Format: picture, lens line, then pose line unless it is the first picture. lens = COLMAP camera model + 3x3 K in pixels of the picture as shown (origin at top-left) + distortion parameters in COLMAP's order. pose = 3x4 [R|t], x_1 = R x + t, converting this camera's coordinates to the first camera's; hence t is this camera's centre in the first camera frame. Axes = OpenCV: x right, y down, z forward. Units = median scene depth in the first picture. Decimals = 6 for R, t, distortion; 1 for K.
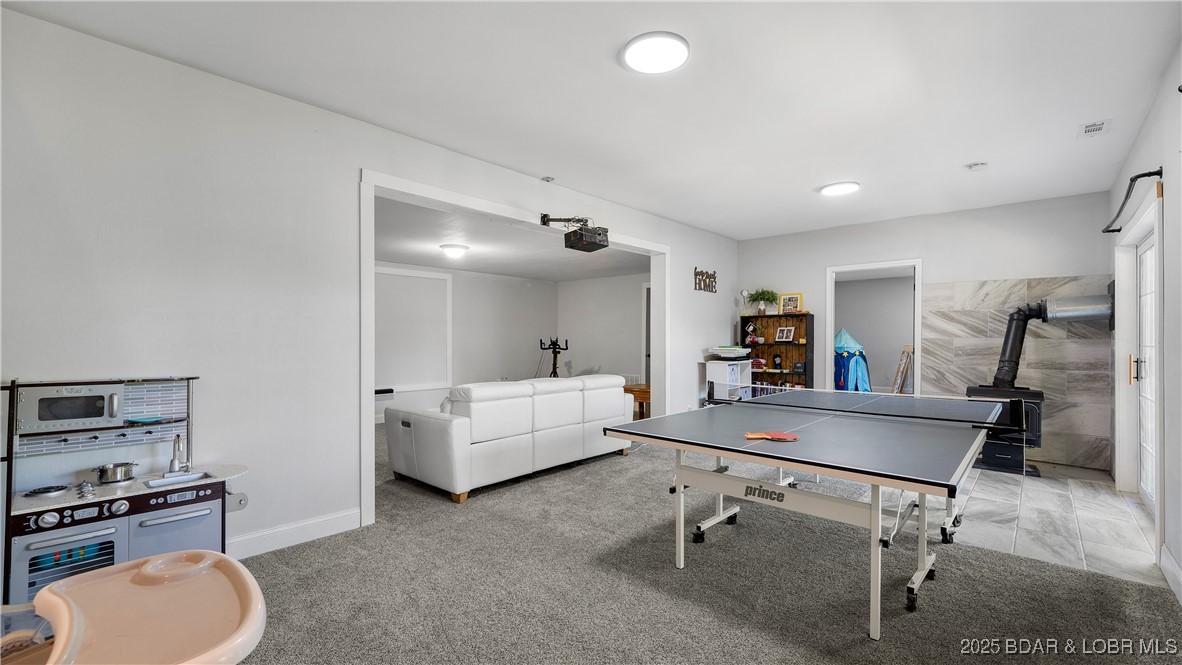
lens RADIAL K [[496.9, 0, 595.0], [0, 496.9, 337.3], [0, 0, 1]] dist [-0.000476, -0.000040]
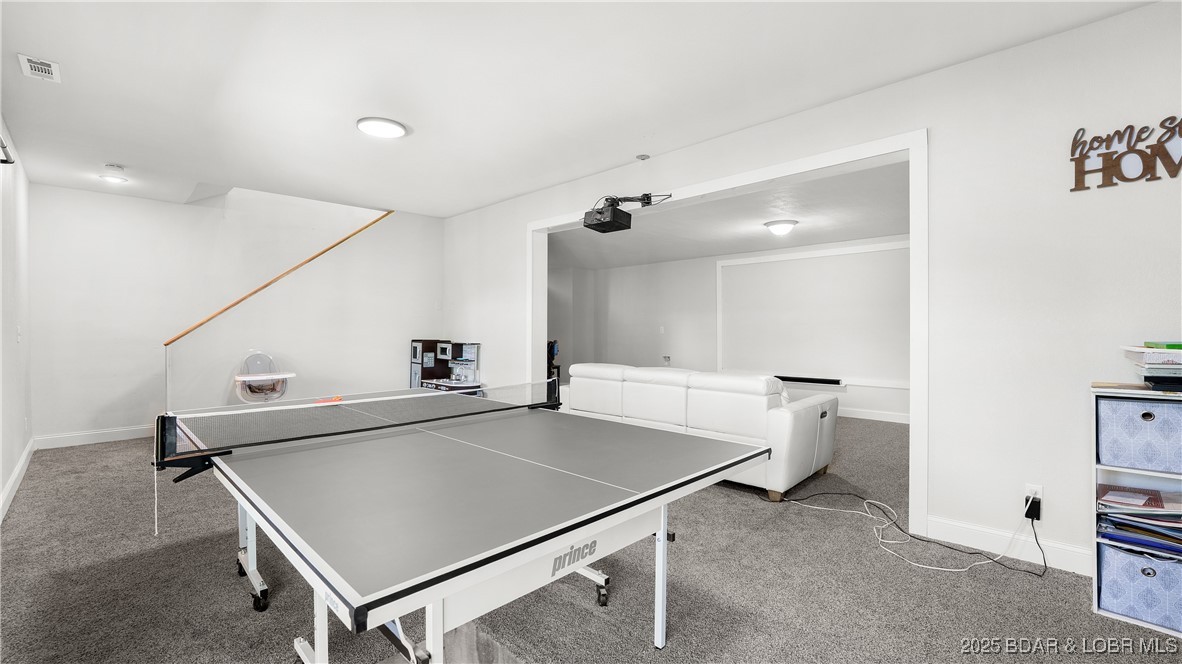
lens RADIAL K [[496.9, 0, 595.0], [0, 496.9, 336.8], [0, 0, 1]] dist [-0.000476, -0.000040]
pose [[-0.026246, 0.013716, -0.999561, 0.802738], [0.007126, 0.999883, 0.013533, 0.011038], [0.999630, -0.006768, -0.026340, 0.869019]]
